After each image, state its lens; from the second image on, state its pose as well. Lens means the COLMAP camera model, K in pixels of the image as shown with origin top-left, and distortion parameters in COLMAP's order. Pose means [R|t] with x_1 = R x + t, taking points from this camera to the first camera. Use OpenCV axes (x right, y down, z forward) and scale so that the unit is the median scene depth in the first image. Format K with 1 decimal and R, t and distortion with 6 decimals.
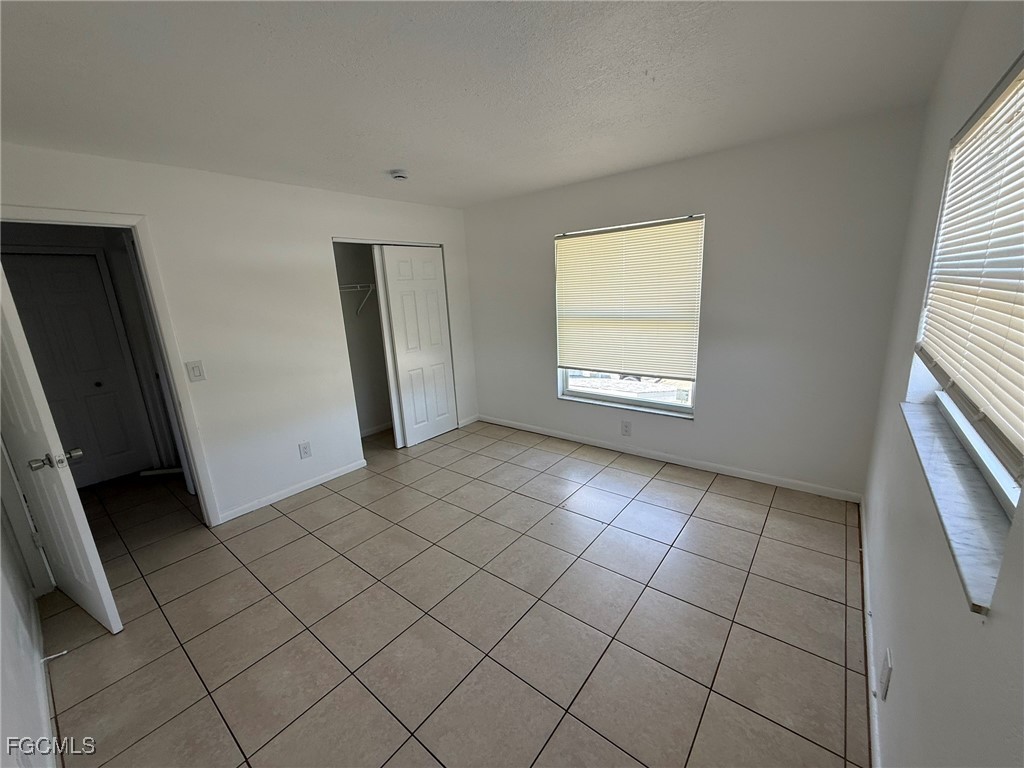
lens RADIAL K [[406.5, 0, 514.7], [0, 406.5, 385.5], [0, 0, 1]] dist [0.000561, -0.000059]
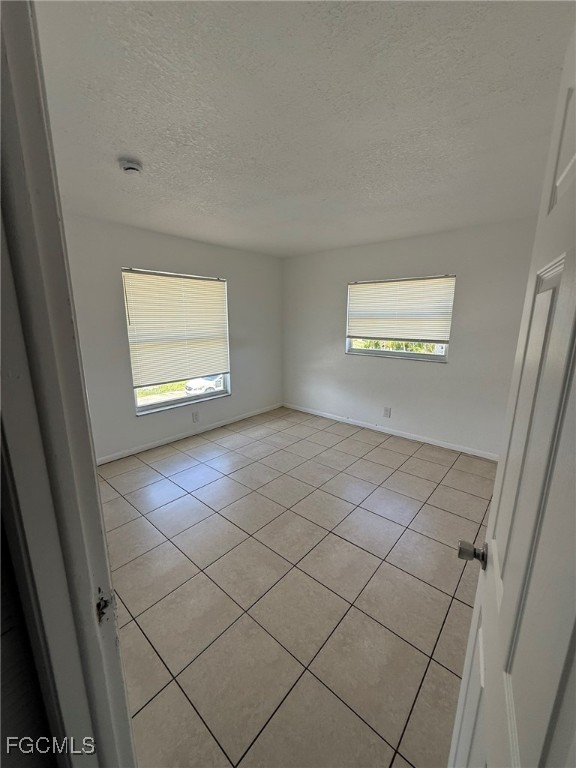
lens RADIAL K [[304.9, 0, 286.8], [0, 304.9, 381.9], [0, 0, 1]] dist [0.000561, -0.000059]
pose [[0.041524, -0.160397, 0.986179, -0.705548], [0.223844, 0.963434, 0.147273, -0.092470], [-0.973740, 0.214635, 0.075909, 0.552376]]
